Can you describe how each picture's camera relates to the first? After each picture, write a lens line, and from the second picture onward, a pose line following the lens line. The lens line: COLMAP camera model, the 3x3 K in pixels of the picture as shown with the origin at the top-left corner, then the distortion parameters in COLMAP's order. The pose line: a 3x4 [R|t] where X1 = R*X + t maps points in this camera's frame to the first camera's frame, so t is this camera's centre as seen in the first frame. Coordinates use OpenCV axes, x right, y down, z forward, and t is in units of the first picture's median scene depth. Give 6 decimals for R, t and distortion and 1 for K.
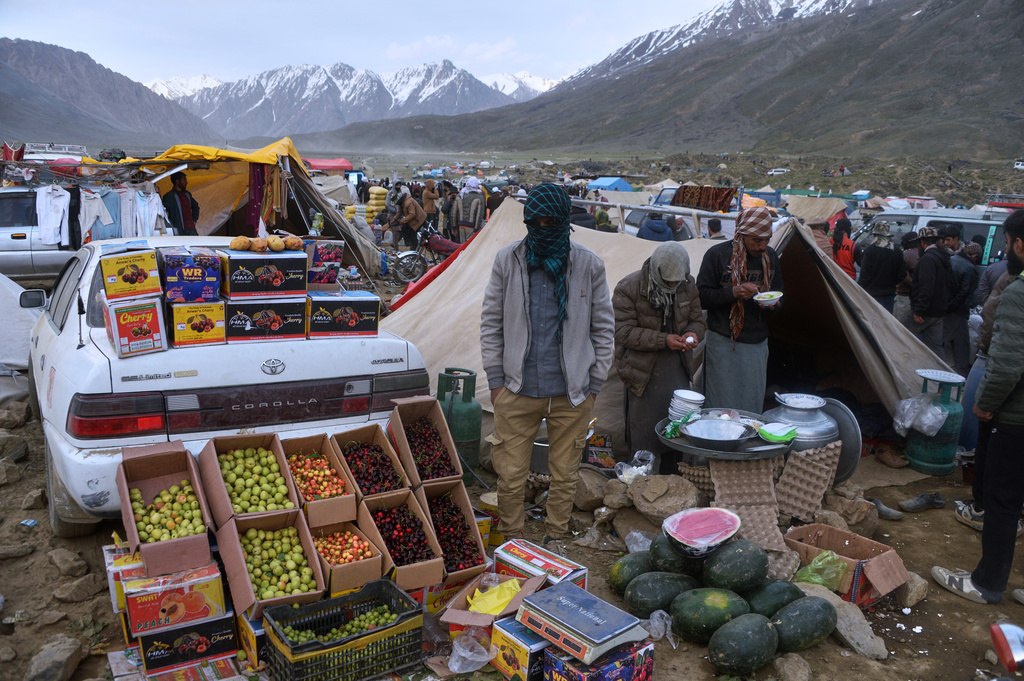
lens RADIAL K [[795.4, 0, 512.0], [0, 795.4, 340.5], [0, 0, 1]] dist [-0.151443, 0.084253]
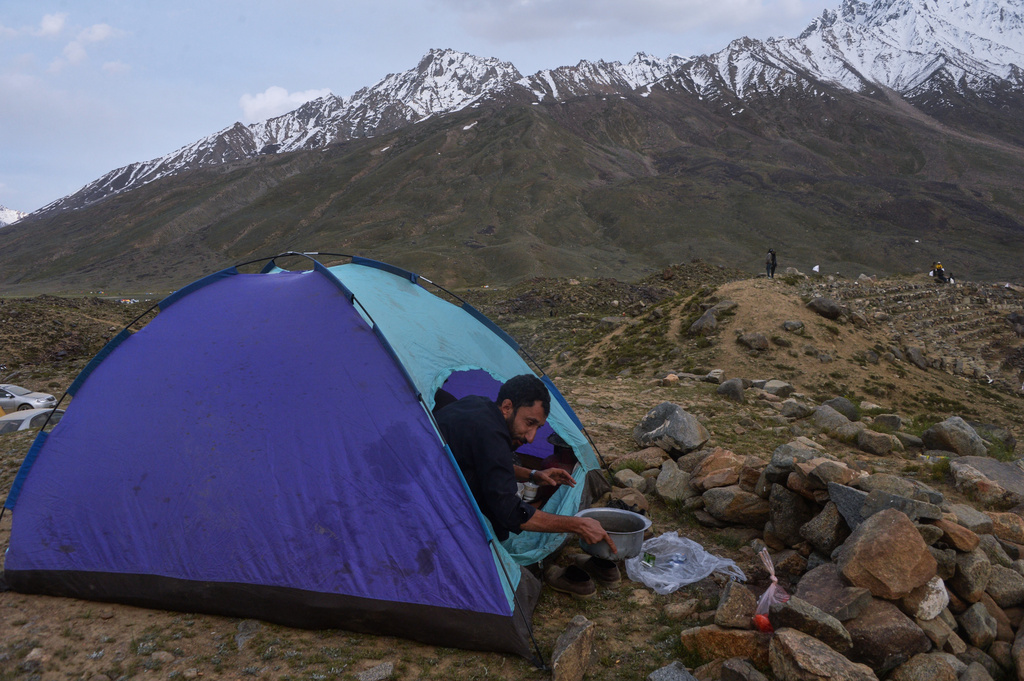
lens RADIAL K [[795.4, 0, 512.0], [0, 795.4, 340.5], [0, 0, 1]] dist [-0.151443, 0.084253]
pose [[0.822245, -0.041369, 0.567629, 0.072222], [0.137408, 0.982280, -0.127454, -0.022921], [-0.552298, 0.182795, 0.813359, 0.097701]]
